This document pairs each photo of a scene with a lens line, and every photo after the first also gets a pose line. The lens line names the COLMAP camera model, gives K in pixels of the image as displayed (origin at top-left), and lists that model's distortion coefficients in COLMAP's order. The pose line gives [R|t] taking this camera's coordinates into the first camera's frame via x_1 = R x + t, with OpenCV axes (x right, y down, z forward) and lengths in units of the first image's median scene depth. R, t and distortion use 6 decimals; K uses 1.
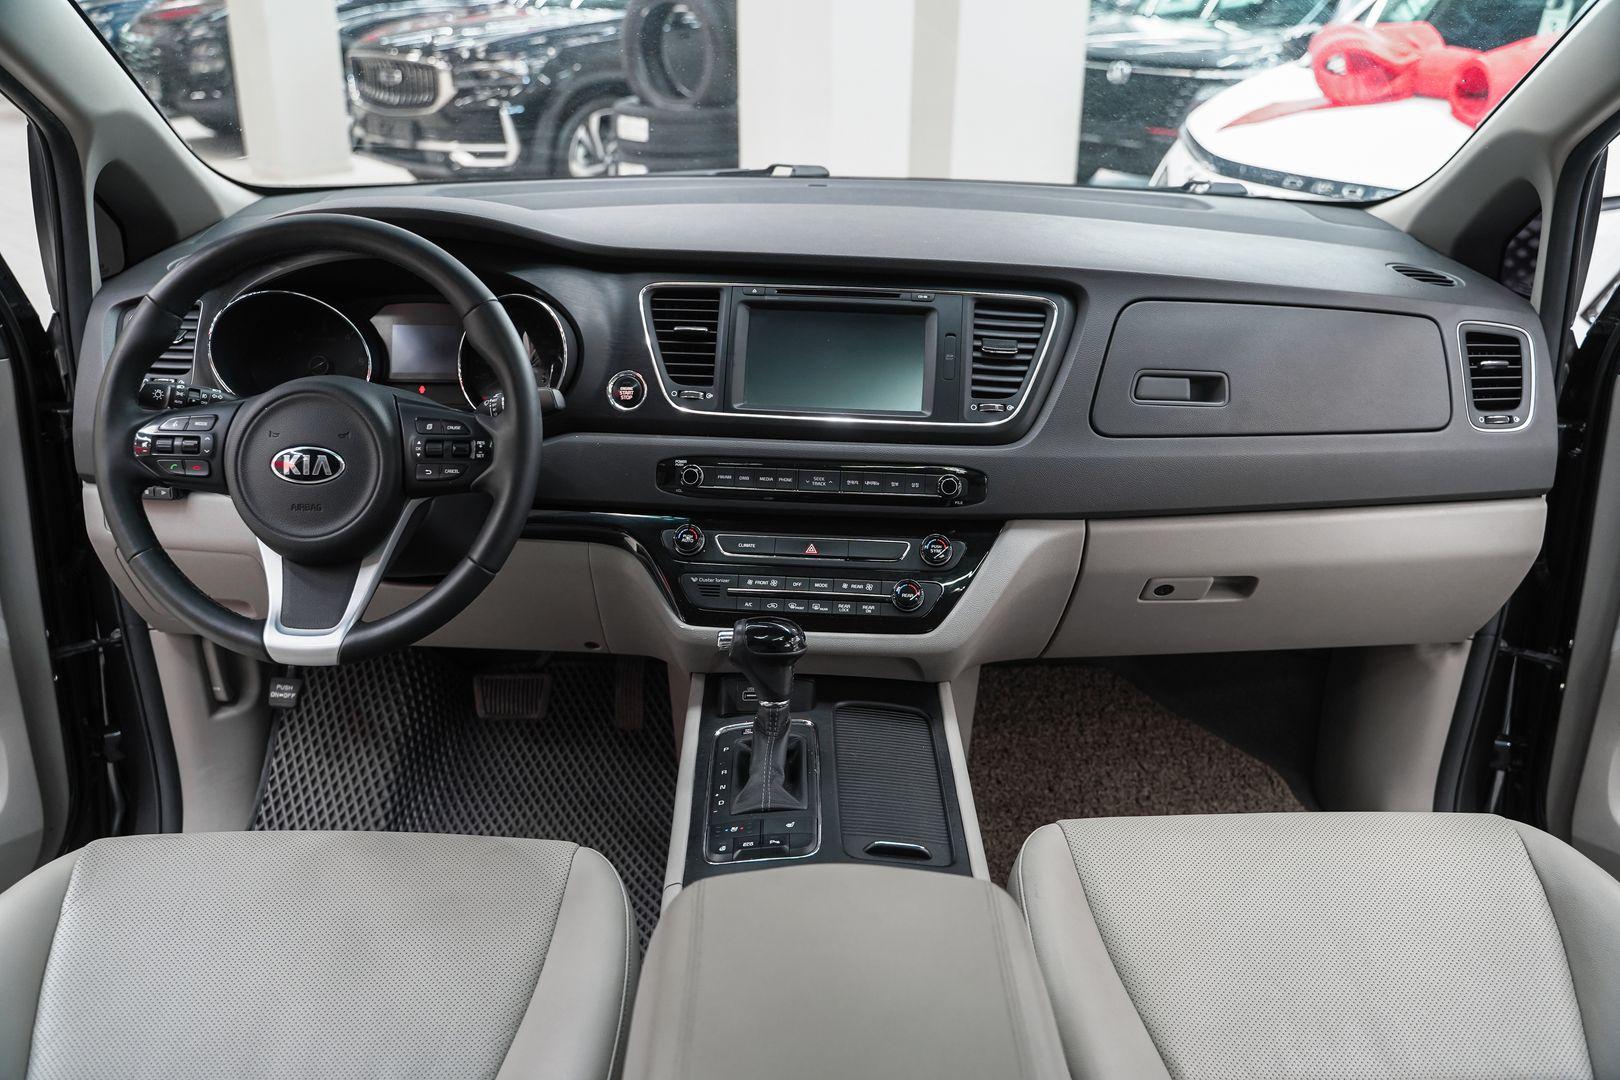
lens RADIAL K [[1309.4, 0, 801.3], [0, 1309.4, 539.6], [0, 0, 1]] dist [-0.095863, 0.045541]
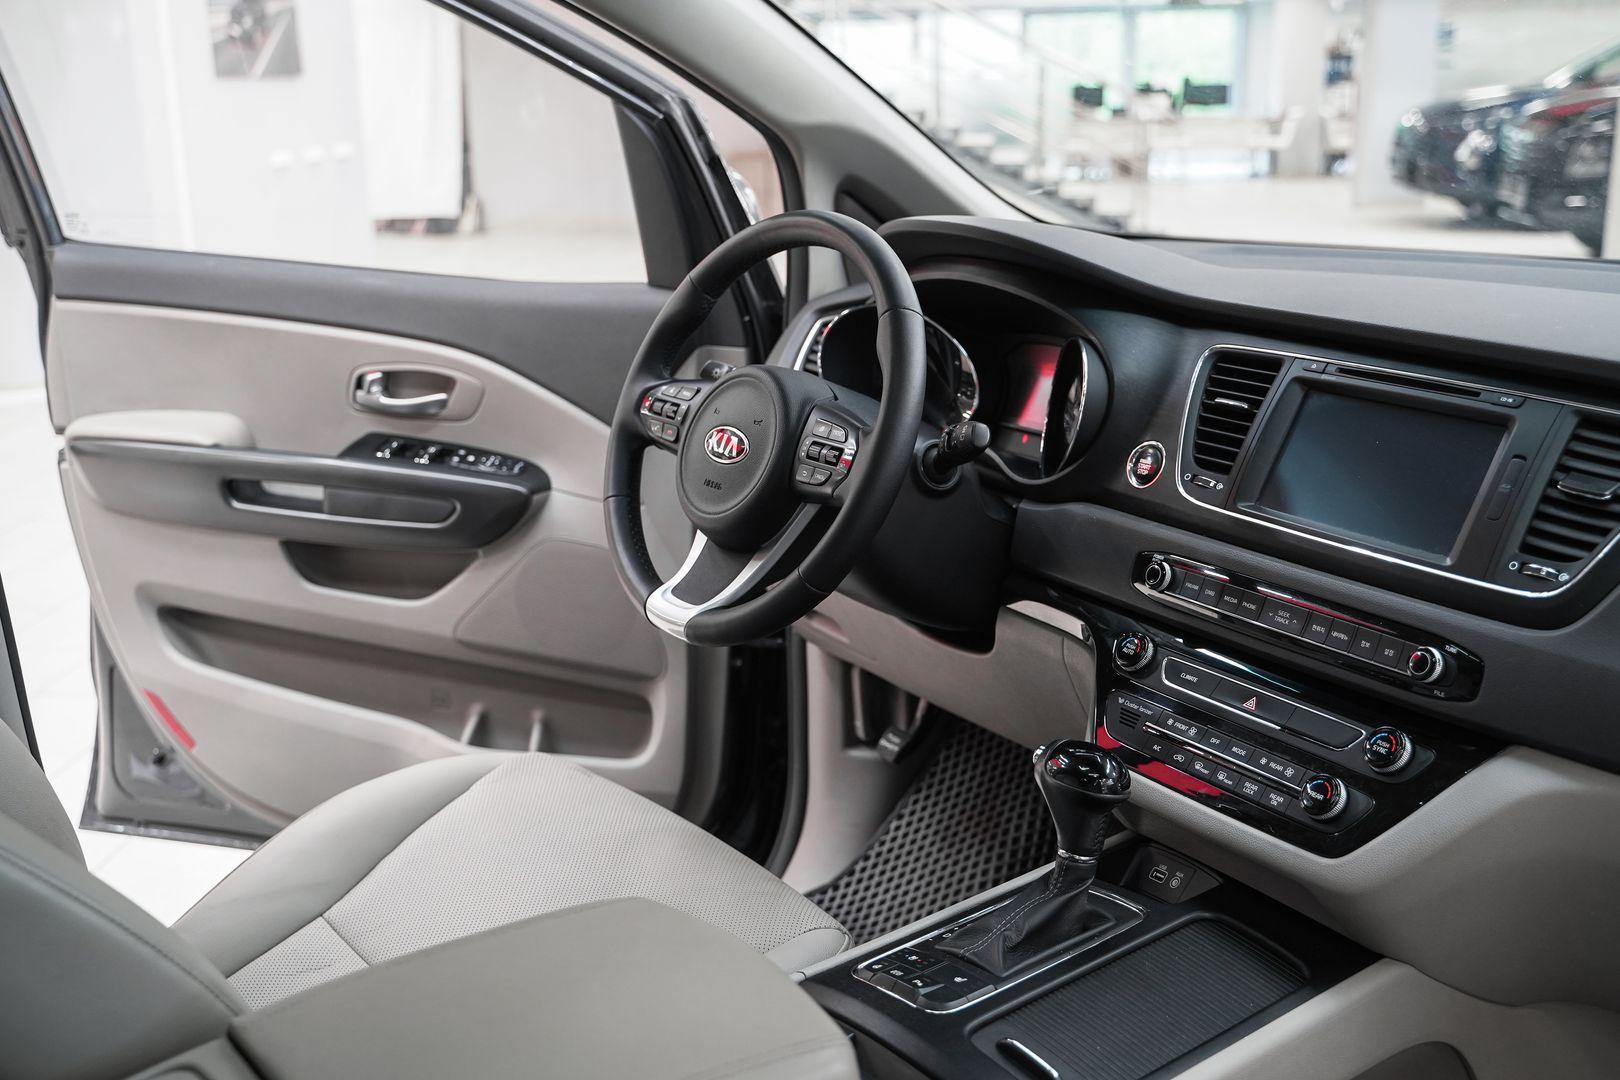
lens RADIAL K [[1651.1, 0, 807.3], [0, 1651.1, 504.4], [0, 0, 1]] dist [-0.027115, 0.000000]
pose [[0.604390, 0.176931, -0.776793, 0.551008], [-0.301089, 0.953443, -0.017097, -0.008410], [0.737603, 0.244217, 0.629524, 0.199174]]
